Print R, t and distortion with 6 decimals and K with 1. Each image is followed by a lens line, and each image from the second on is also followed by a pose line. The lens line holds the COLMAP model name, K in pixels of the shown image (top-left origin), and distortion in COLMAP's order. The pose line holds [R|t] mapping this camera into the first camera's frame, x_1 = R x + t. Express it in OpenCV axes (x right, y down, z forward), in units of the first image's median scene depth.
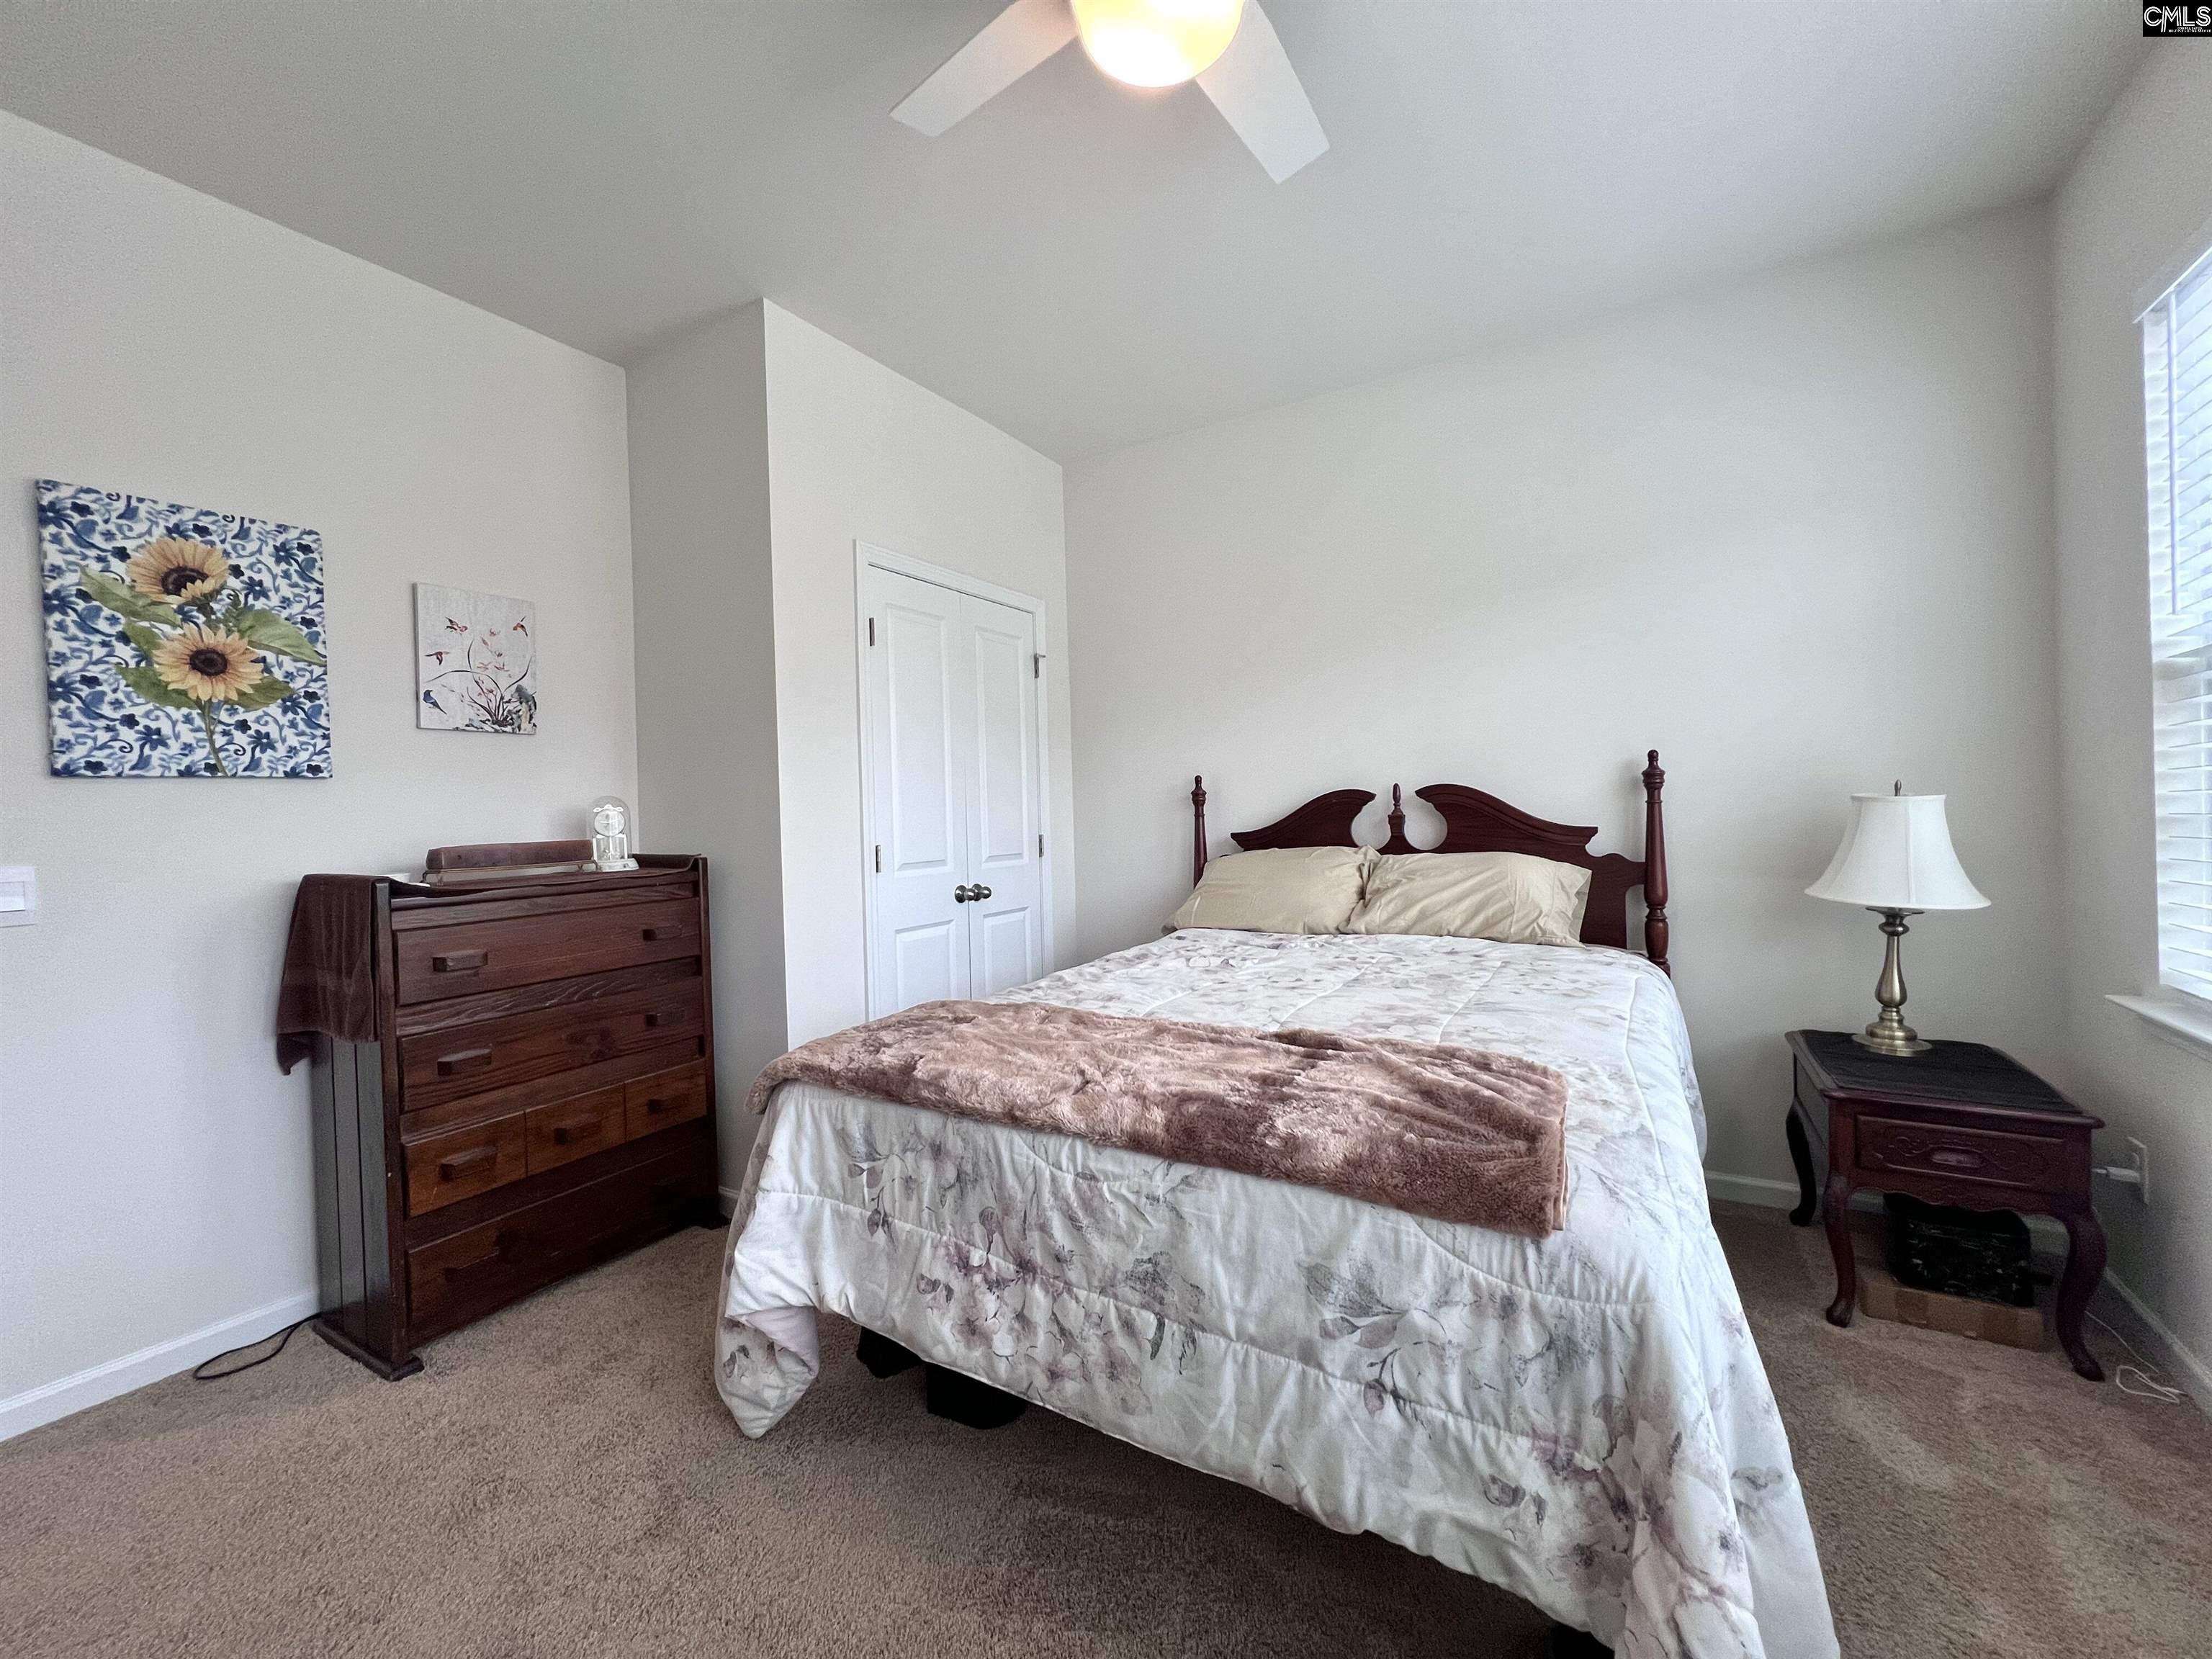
lens RADIAL K [[876.0, 0, 1190.4], [0, 876.0, 818.3], [0, 0, 1]] dist [-0.001422, 0.000114]
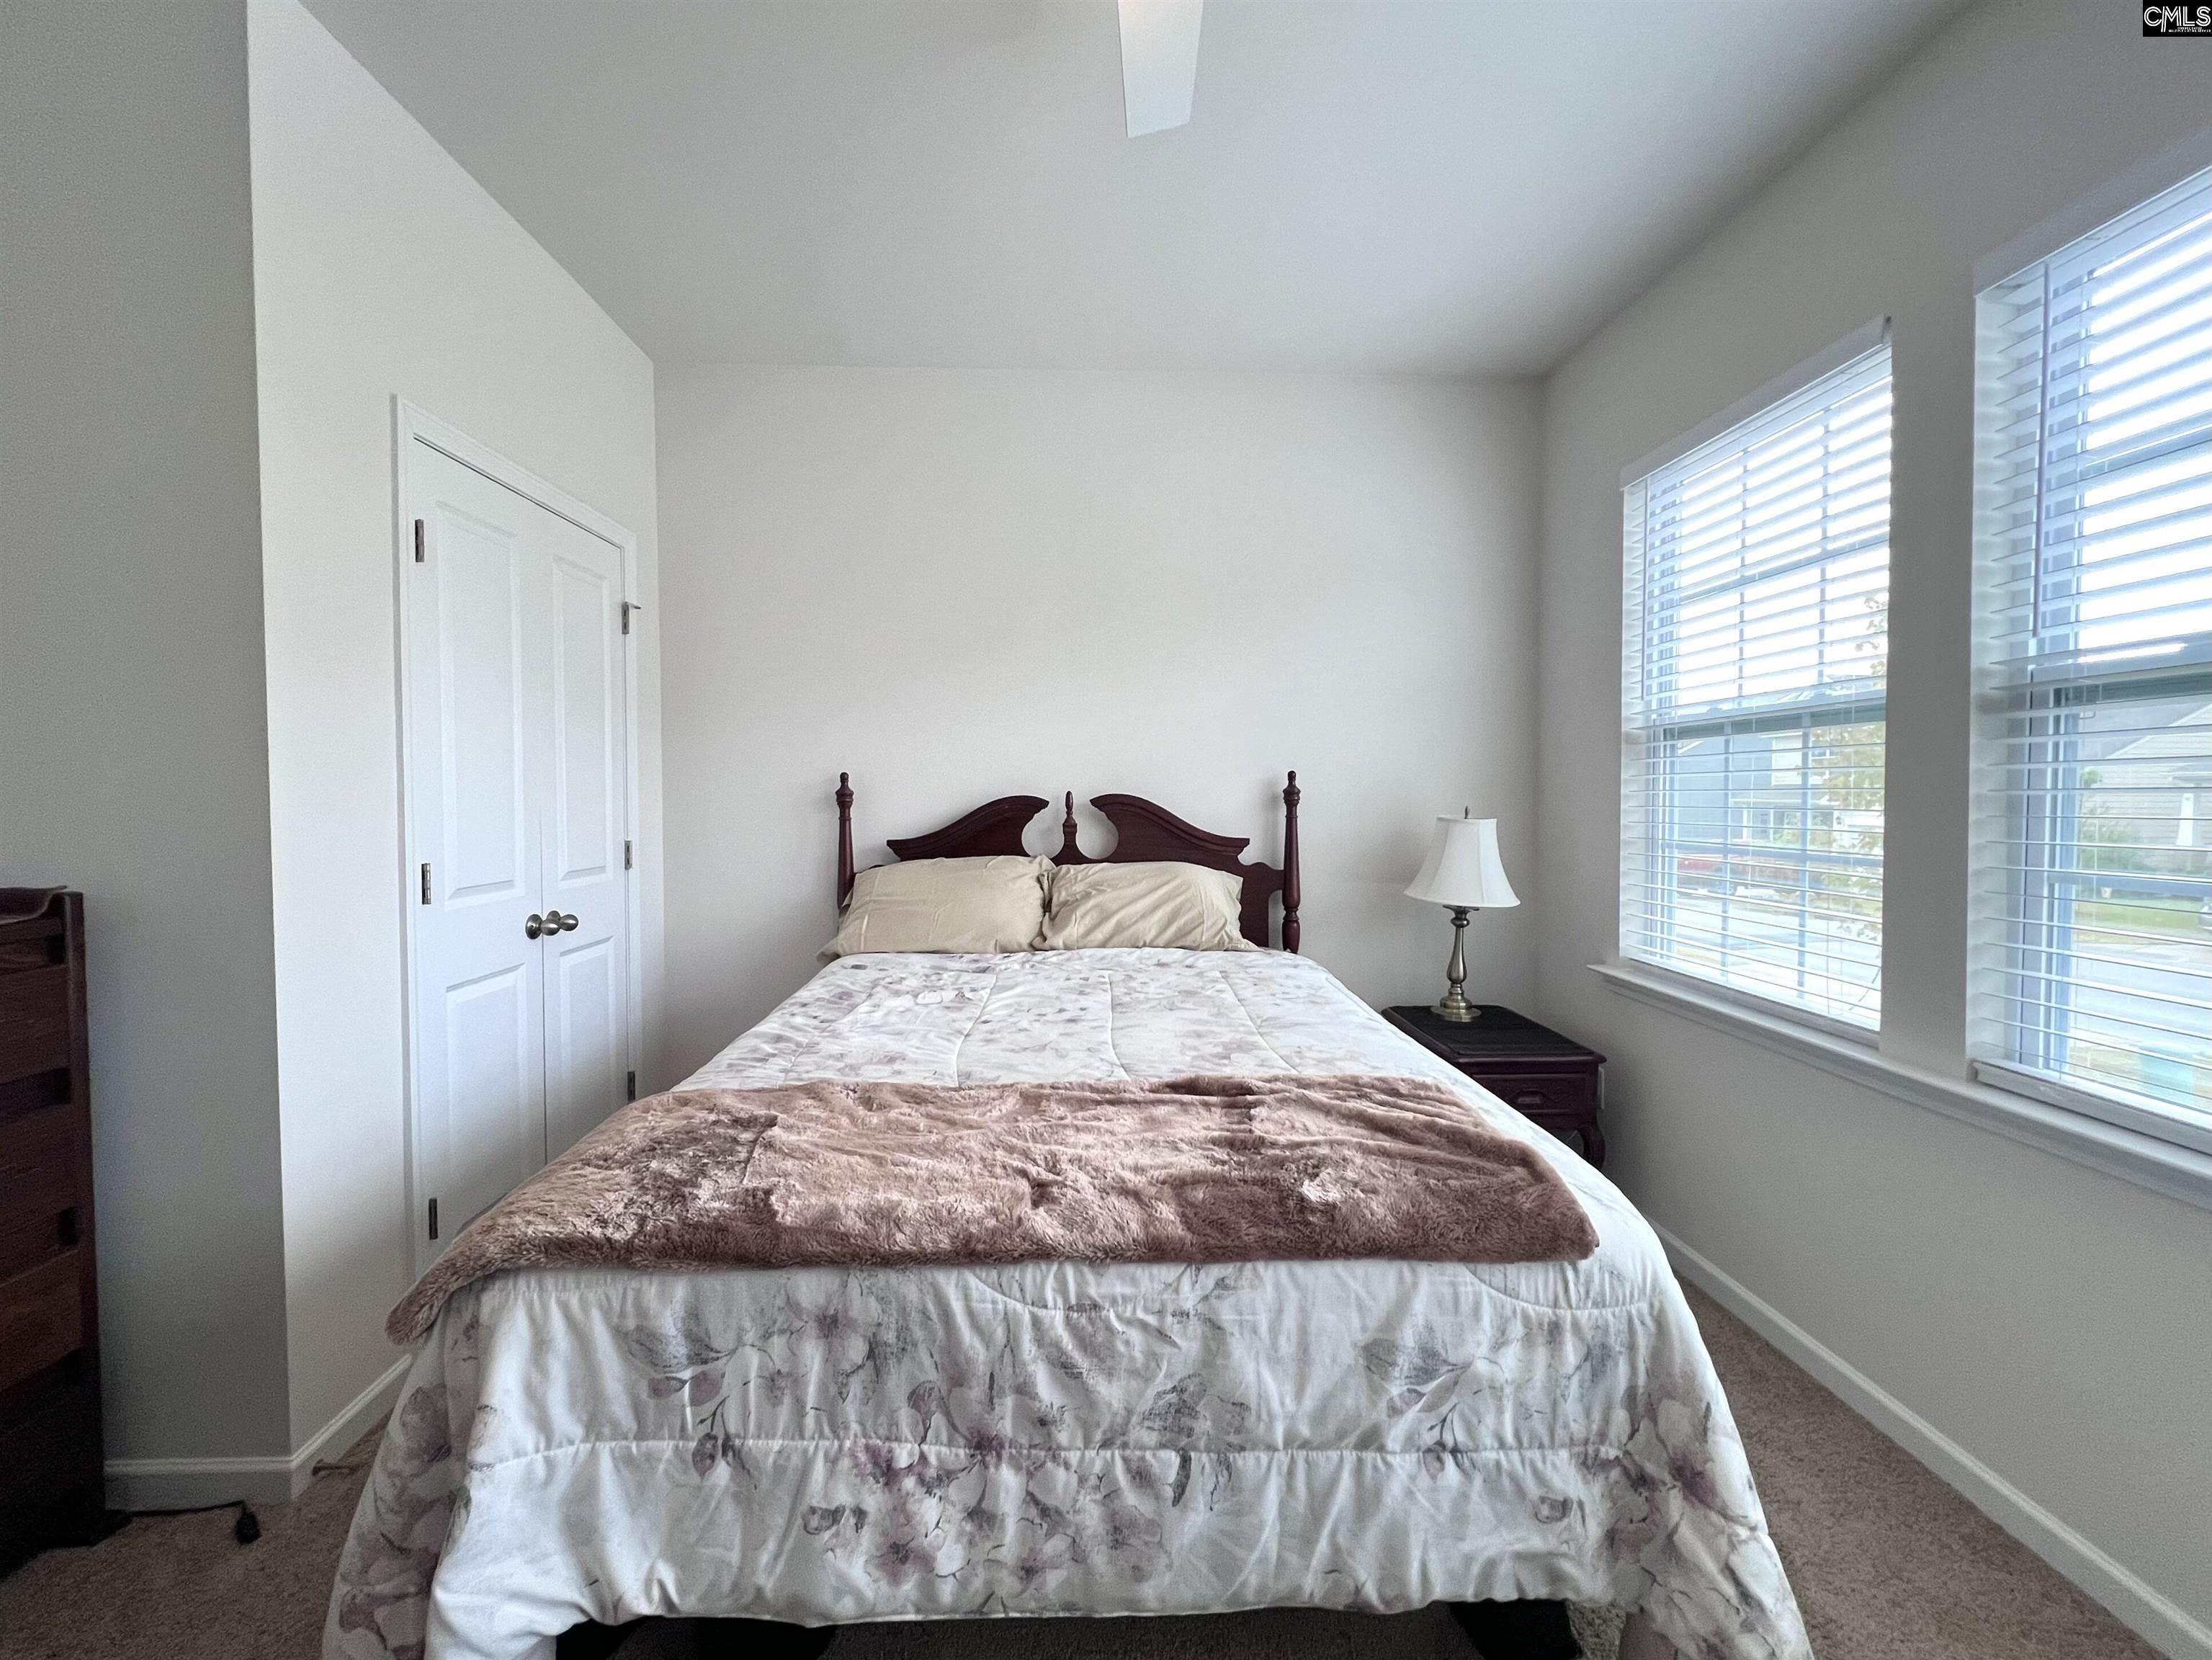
lens RADIAL K [[876.2, 0, 1108.8], [0, 876.2, 816.8], [0, 0, 1]] dist [-0.001422, 0.000114]
pose [[0.851209, 0.015876, 0.524587, -0.449565], [-0.023604, 0.999689, 0.008047, -0.037687], [-0.524296, -0.019232, 0.851319, 0.273604]]
